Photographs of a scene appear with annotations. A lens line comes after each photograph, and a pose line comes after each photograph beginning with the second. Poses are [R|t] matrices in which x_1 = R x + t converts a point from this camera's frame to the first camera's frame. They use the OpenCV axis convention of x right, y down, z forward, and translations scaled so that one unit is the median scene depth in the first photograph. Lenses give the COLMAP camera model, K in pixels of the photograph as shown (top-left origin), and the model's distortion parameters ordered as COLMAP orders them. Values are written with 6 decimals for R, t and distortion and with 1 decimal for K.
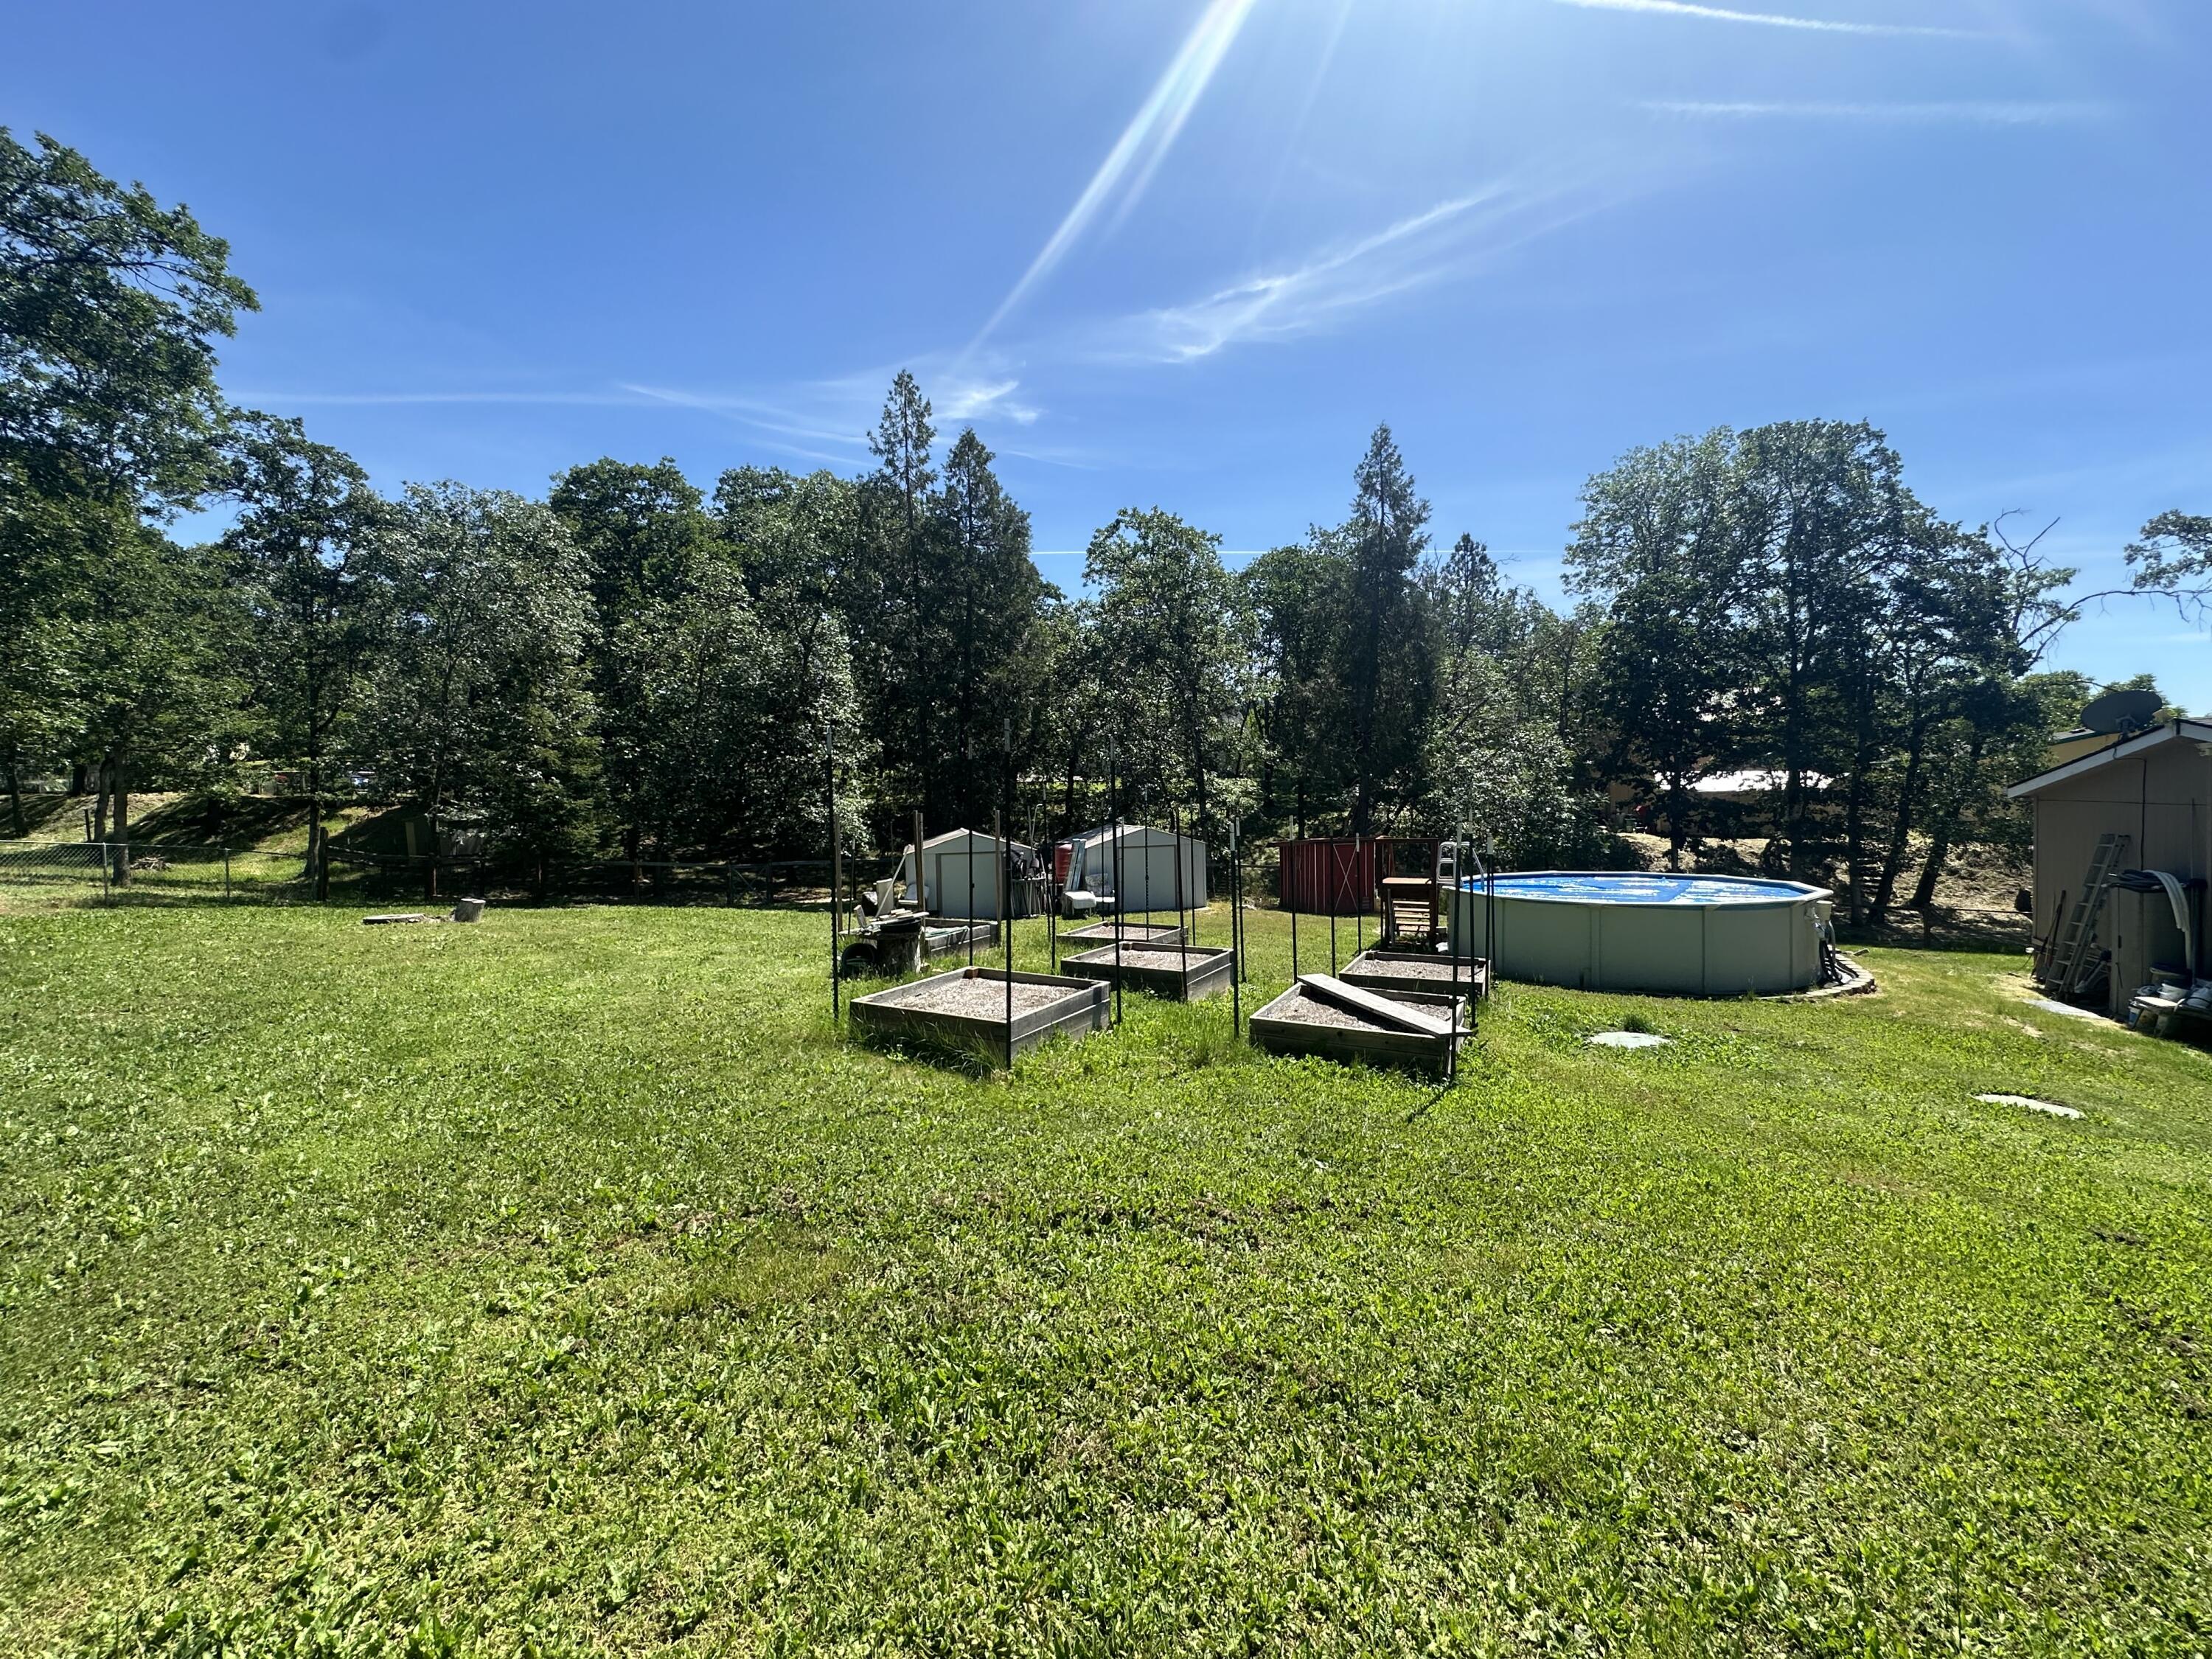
lens RADIAL K [[882.1, 0, 1104.3], [0, 882.1, 829.8], [0, 0, 1]] dist [-0.002895, 0.000288]
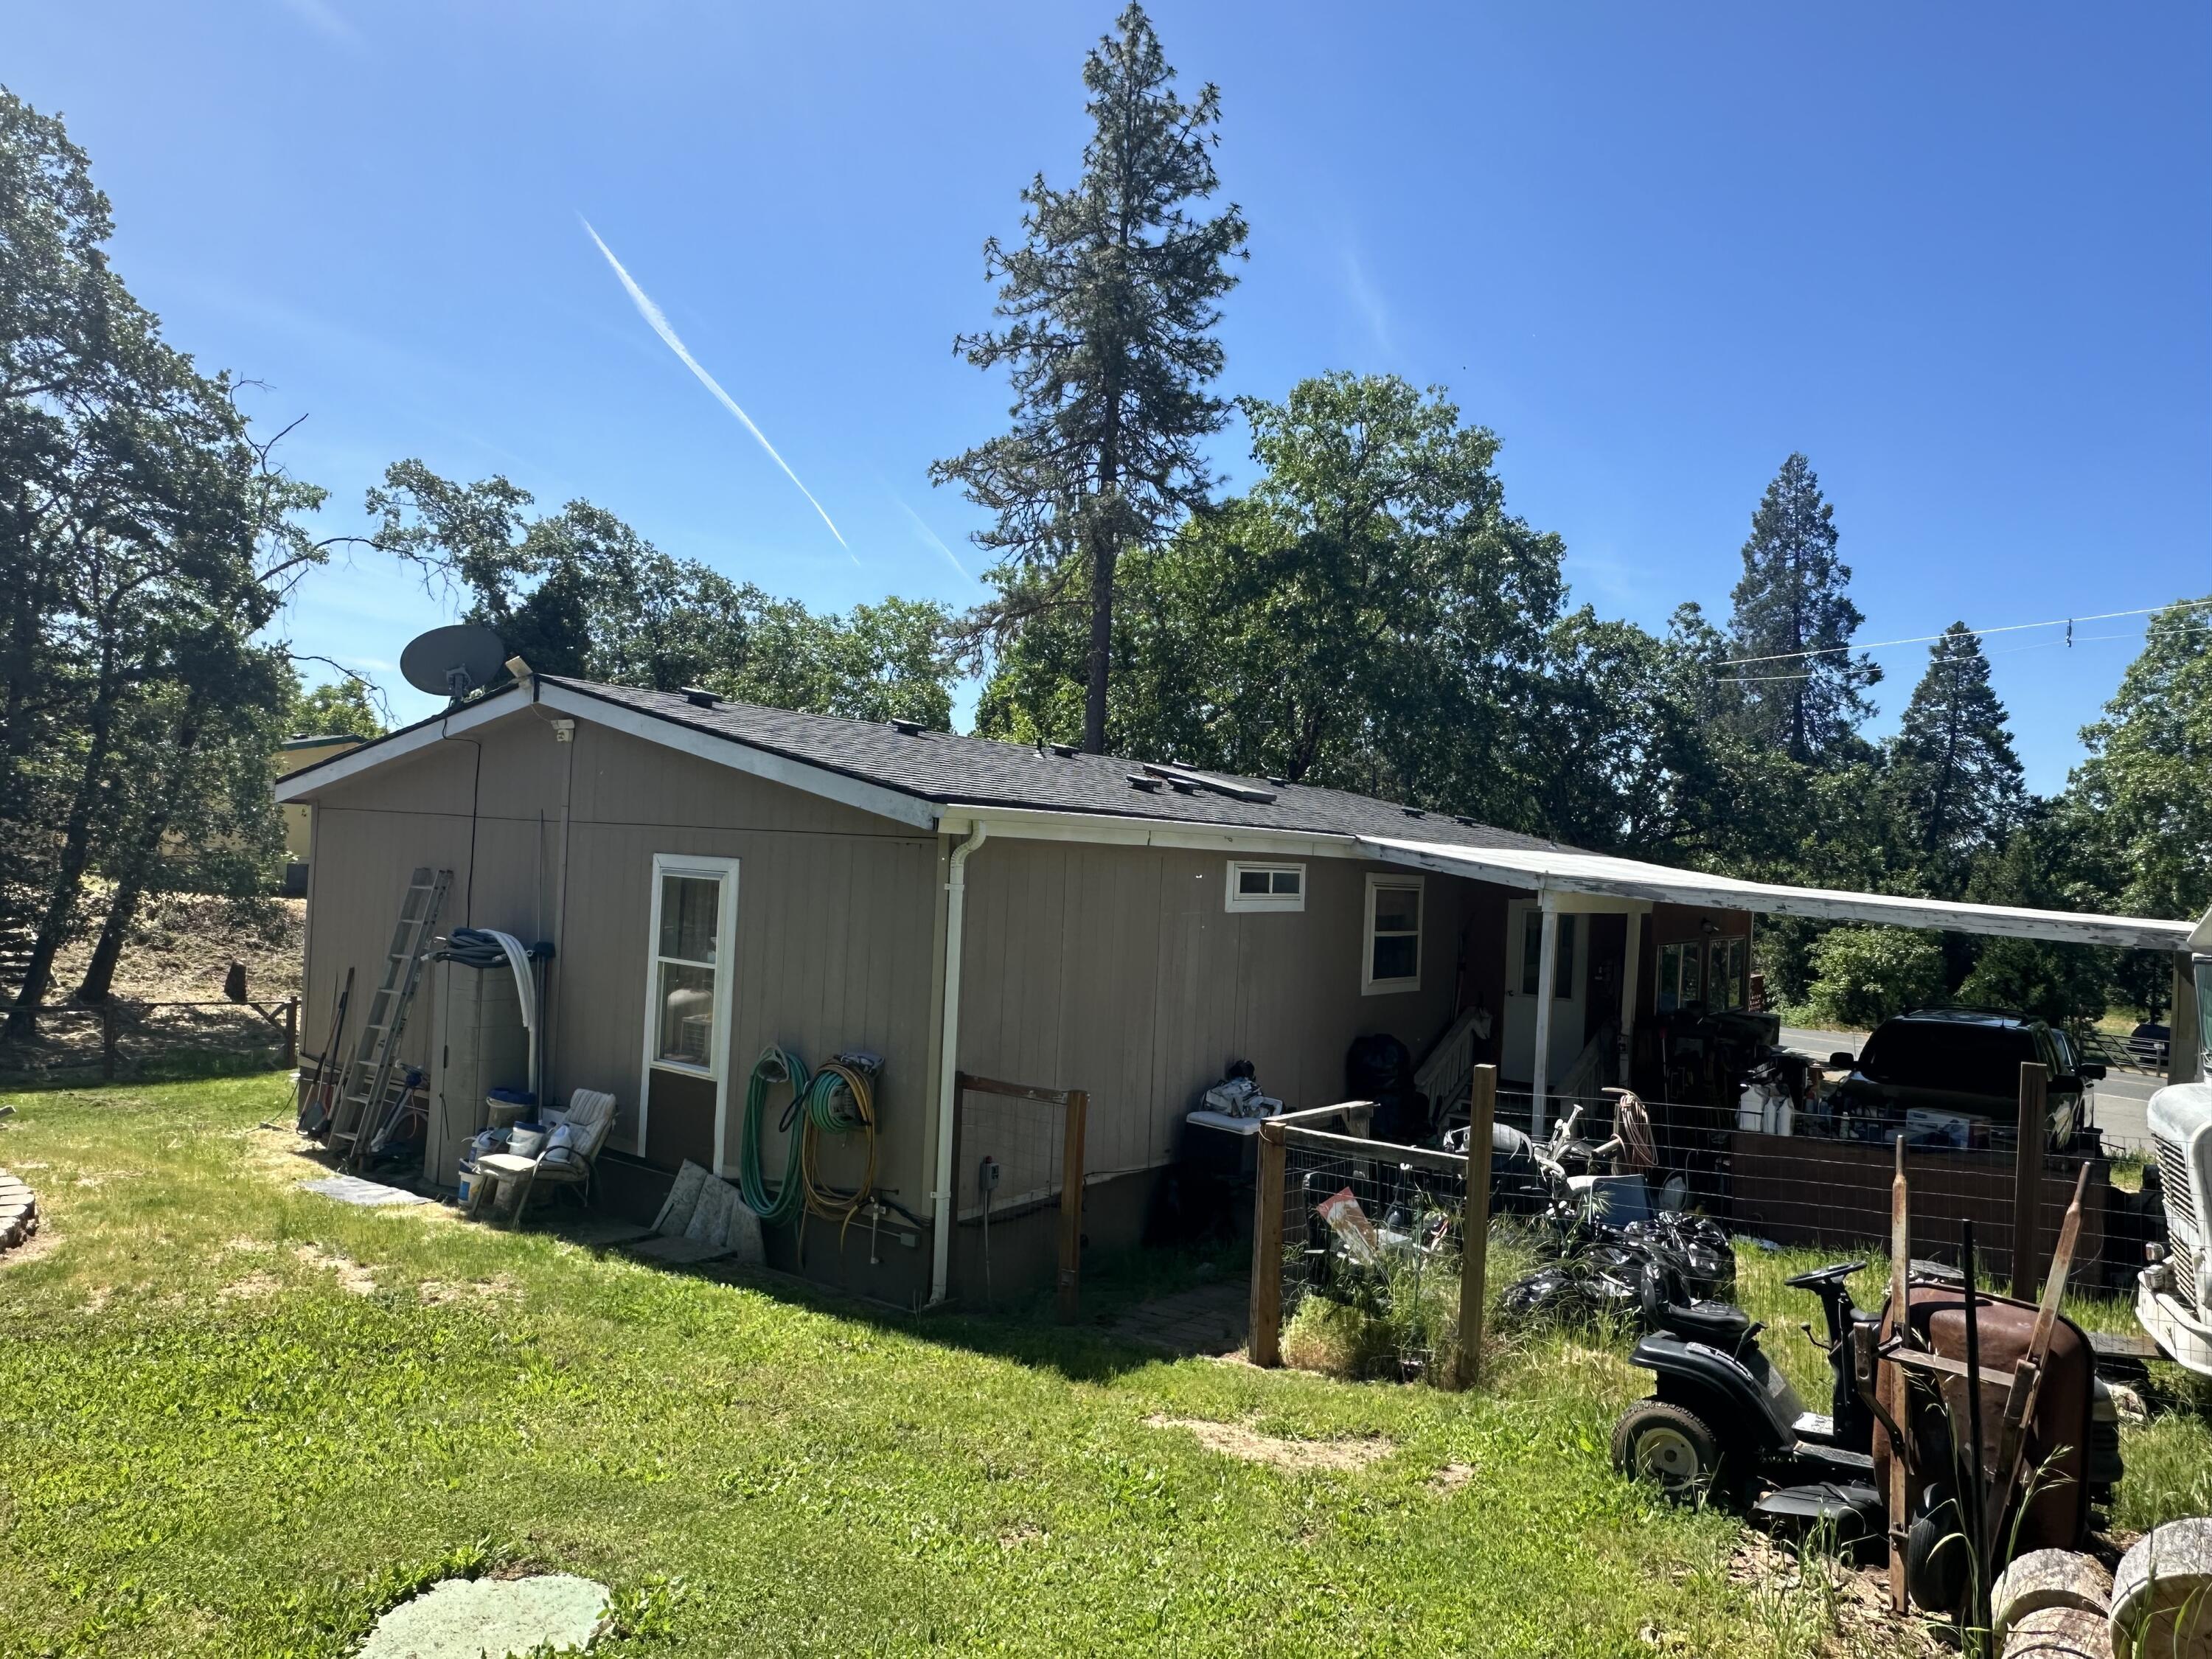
lens RADIAL K [[1416.9, 0, 1105.9], [0, 1416.9, 823.1], [0, 0, 1]] dist [-0.010495, 0.002586]
pose [[0.189830, 0.054528, 0.980302, 0.154056], [-0.018302, 0.998480, -0.051995, 0.007701], [-0.981646, -0.008071, 0.190539, 0.189034]]
